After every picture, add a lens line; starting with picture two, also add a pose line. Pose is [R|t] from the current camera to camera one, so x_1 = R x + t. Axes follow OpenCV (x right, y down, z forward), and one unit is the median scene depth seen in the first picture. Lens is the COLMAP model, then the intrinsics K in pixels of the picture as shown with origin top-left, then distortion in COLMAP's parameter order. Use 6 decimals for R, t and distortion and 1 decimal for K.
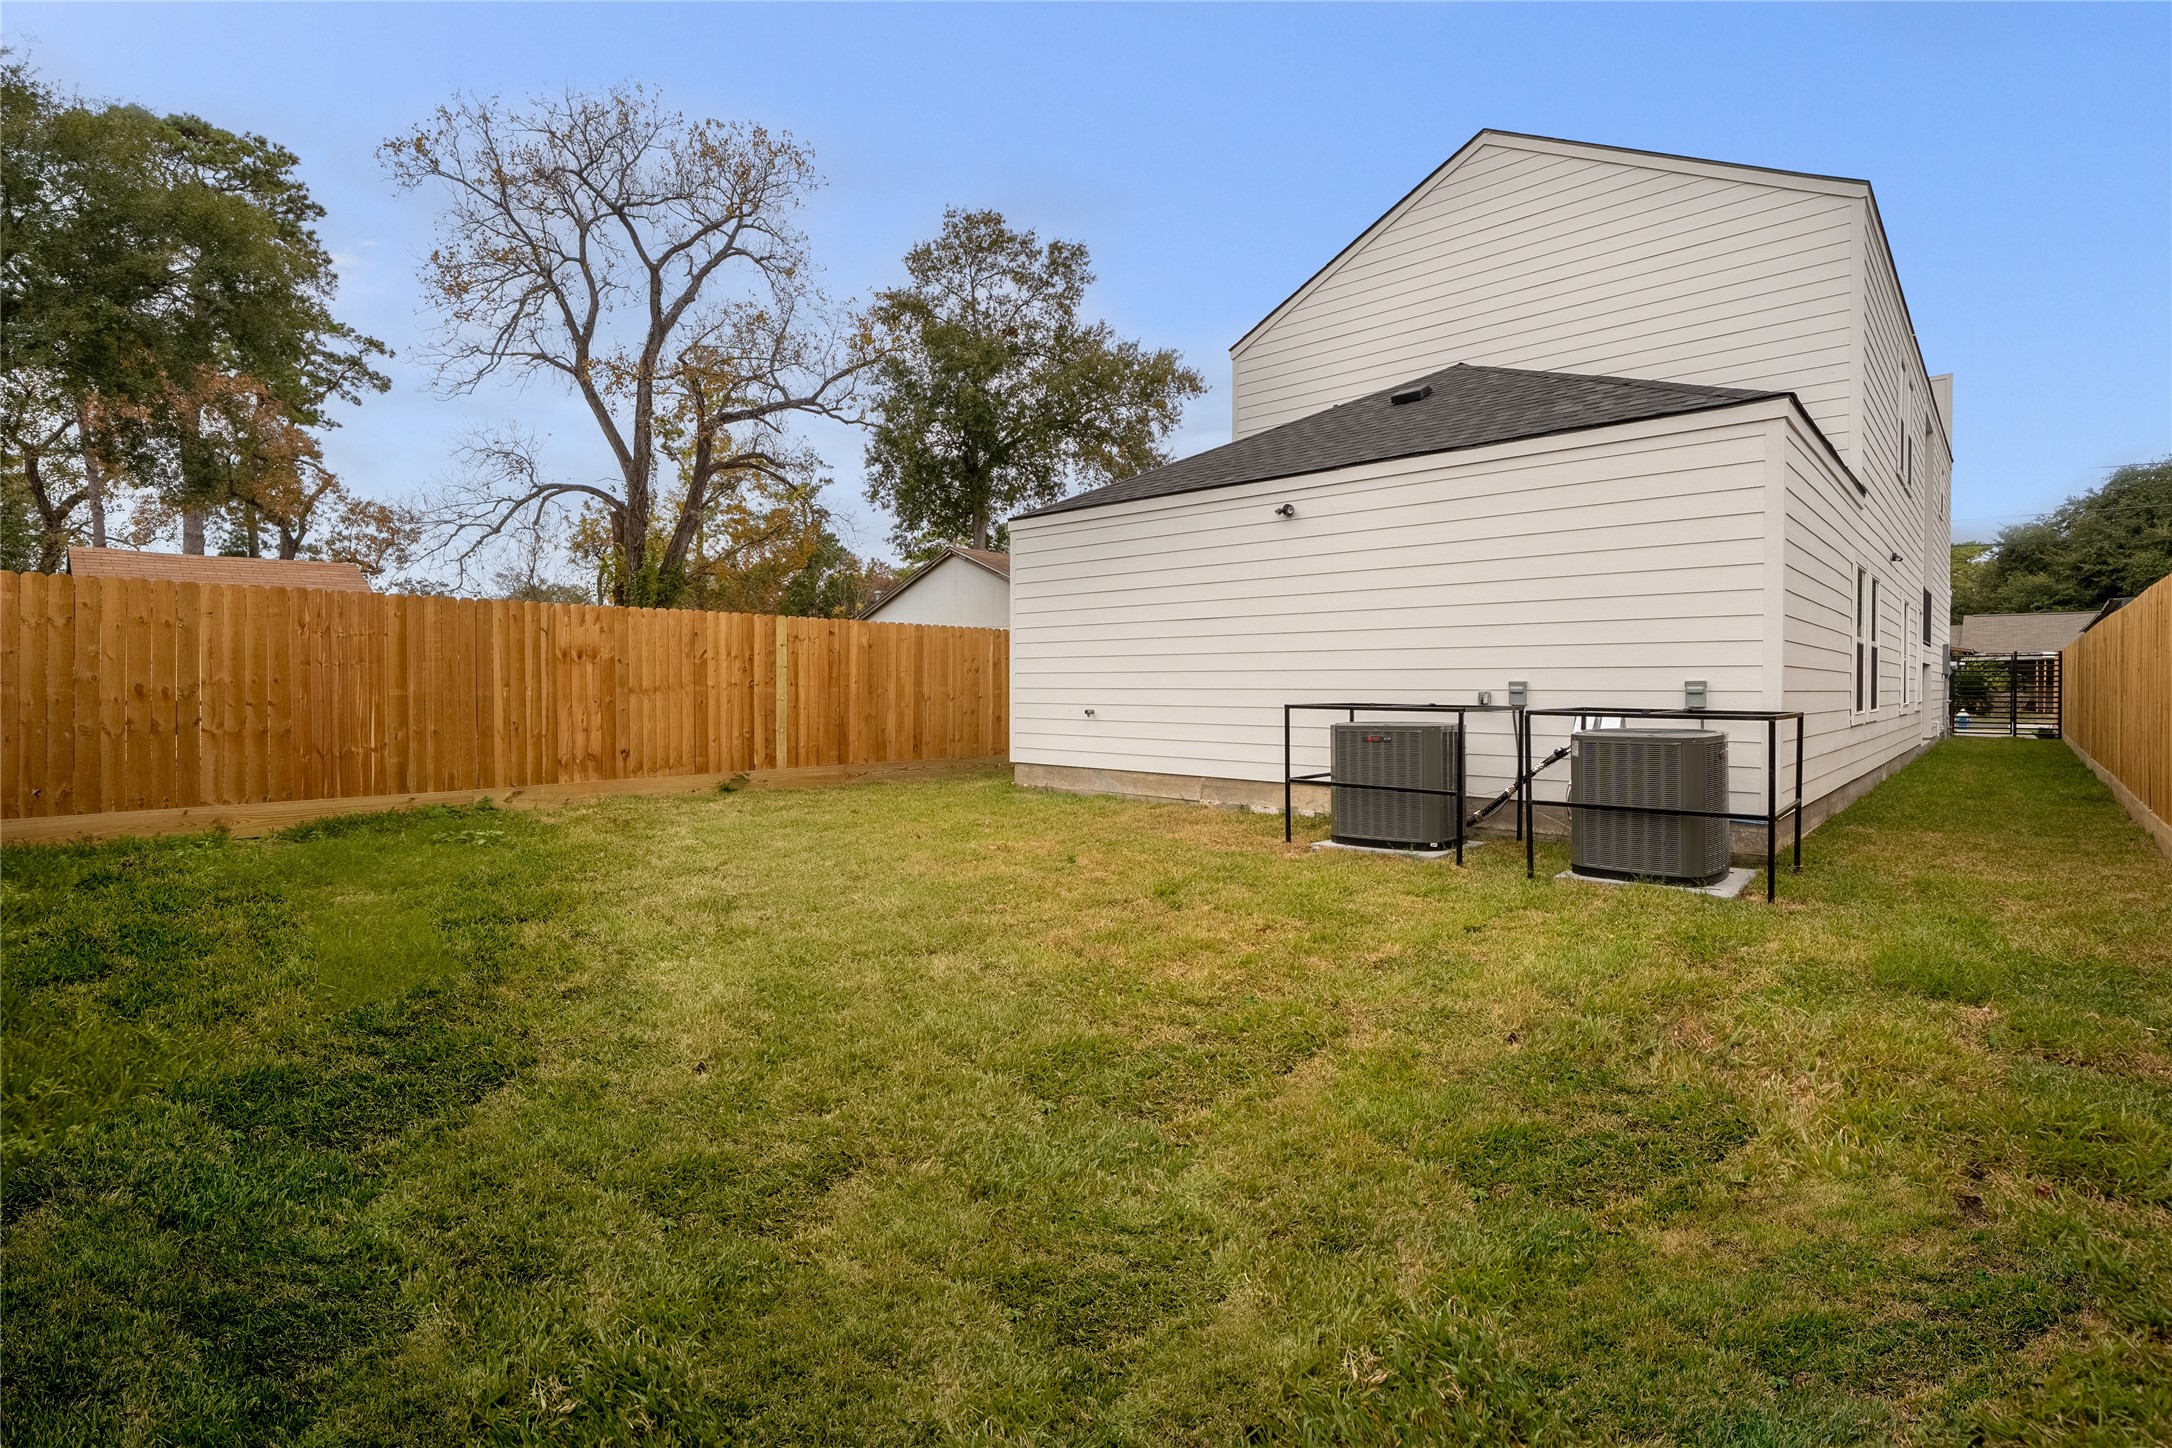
lens RADIAL K [[1011.6, 0, 1083.3], [0, 1011.6, 710.4], [0, 0, 1]] dist [0.002277, 0.000050]
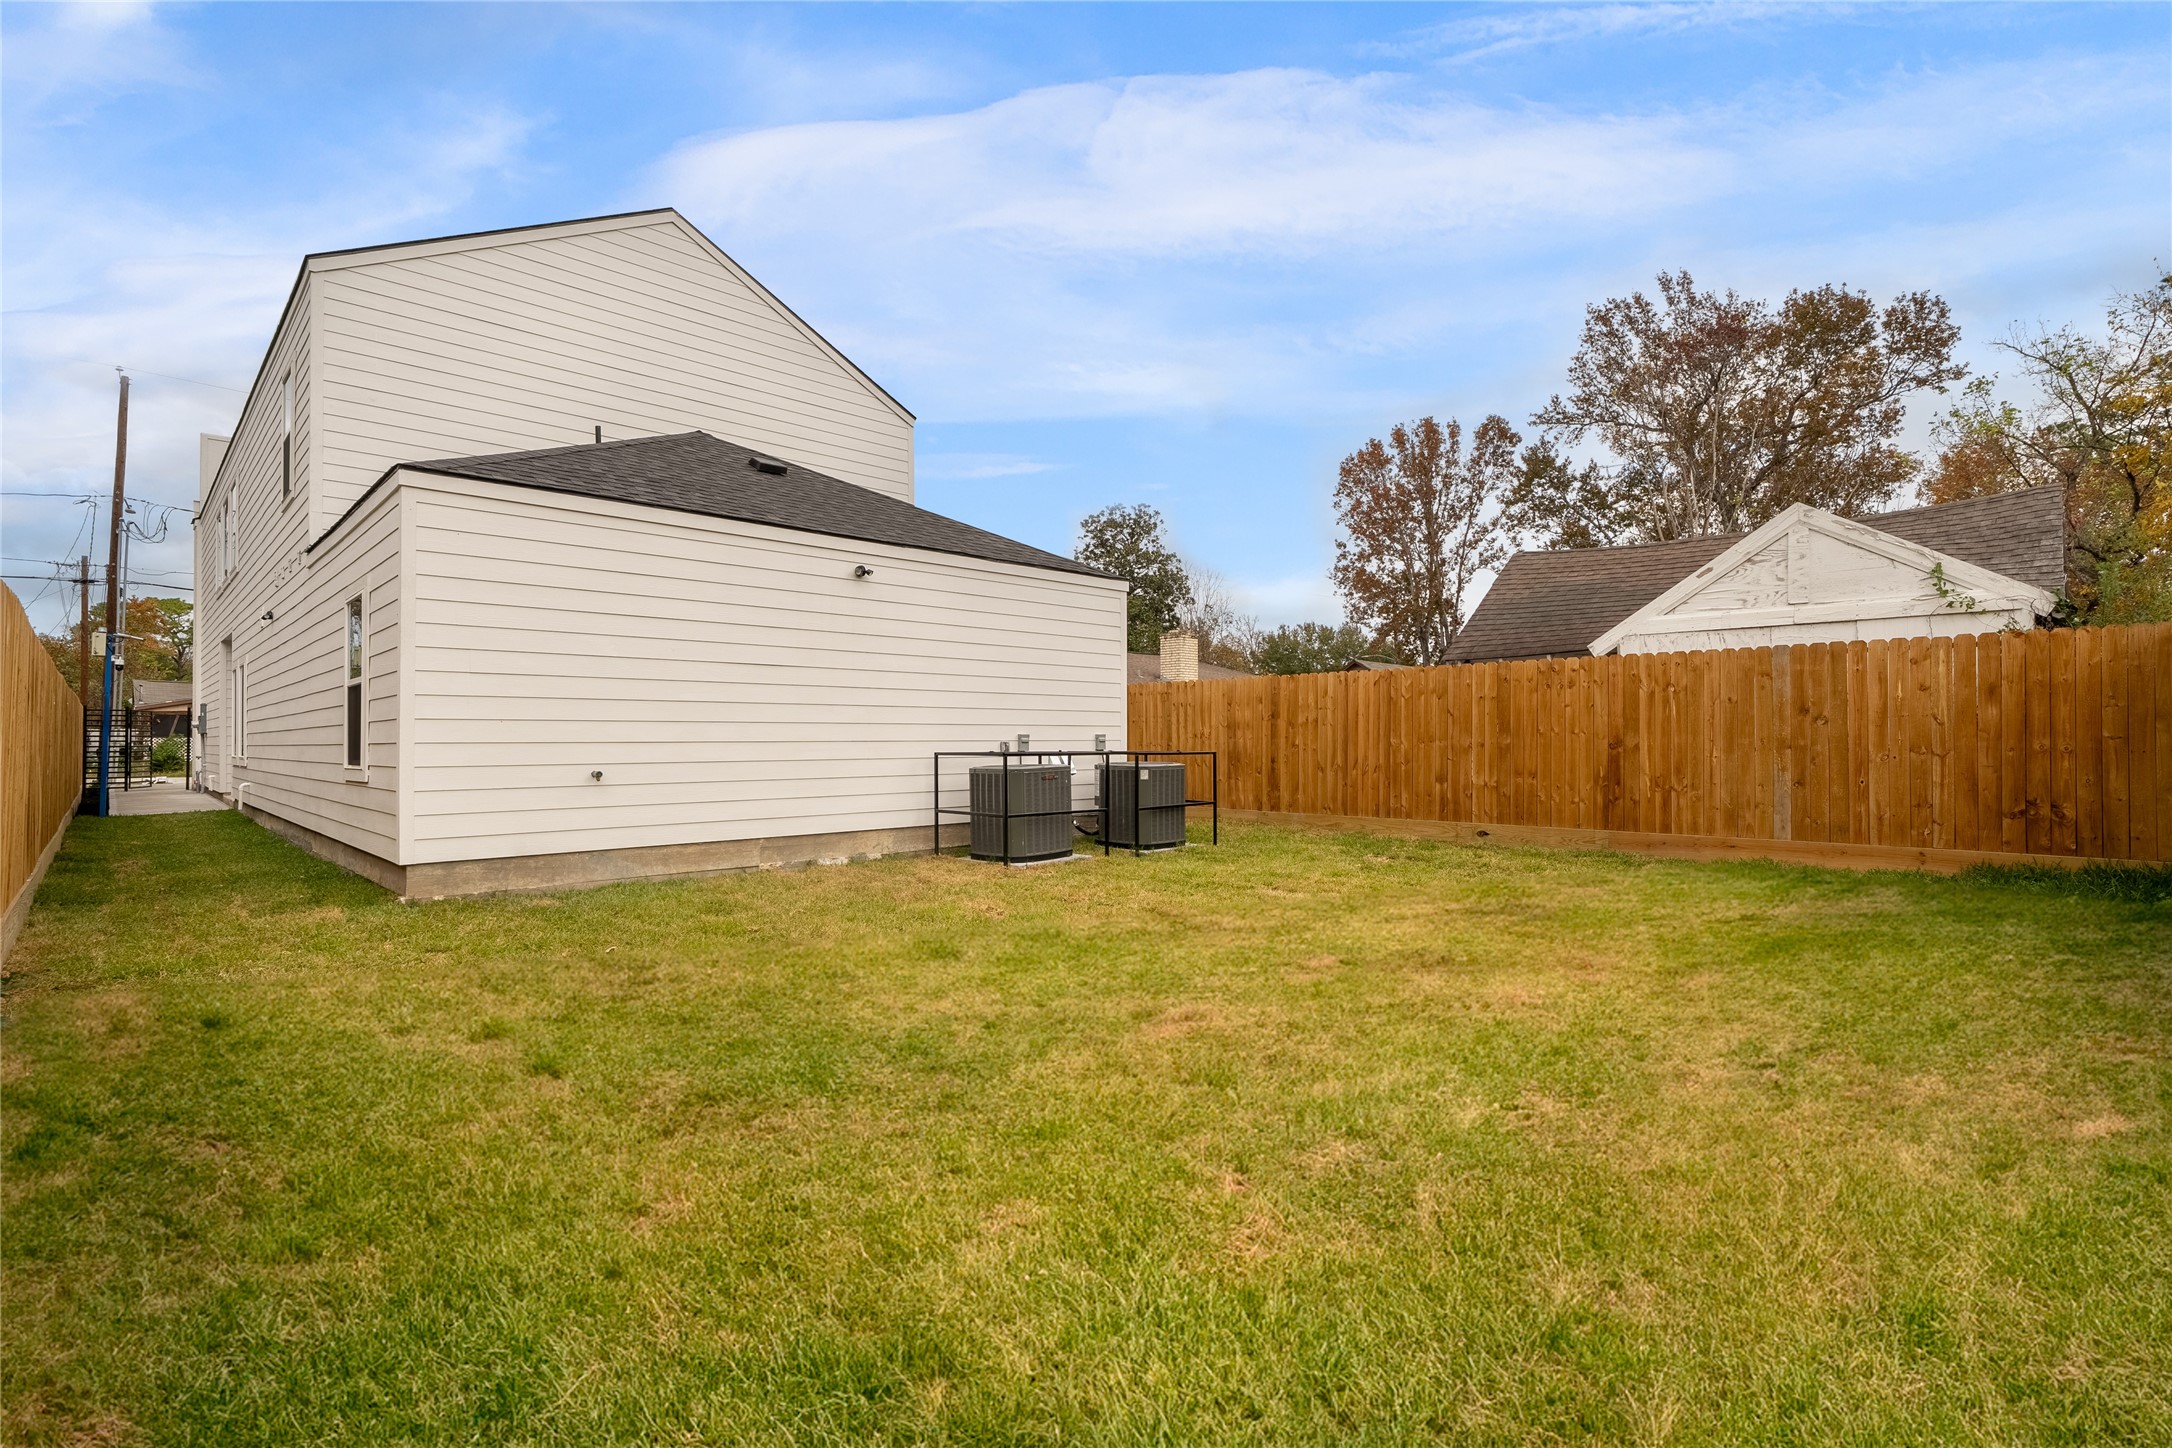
lens RADIAL K [[1011.6, 0, 1083.1], [0, 1011.6, 727.3], [0, 0, 1]] dist [0.002277, 0.000050]
pose [[0.054584, 0.008620, 0.998472, -0.911938], [0.028071, 0.999554, -0.010164, -0.019213], [-0.998115, 0.028583, 0.054318, 0.777711]]
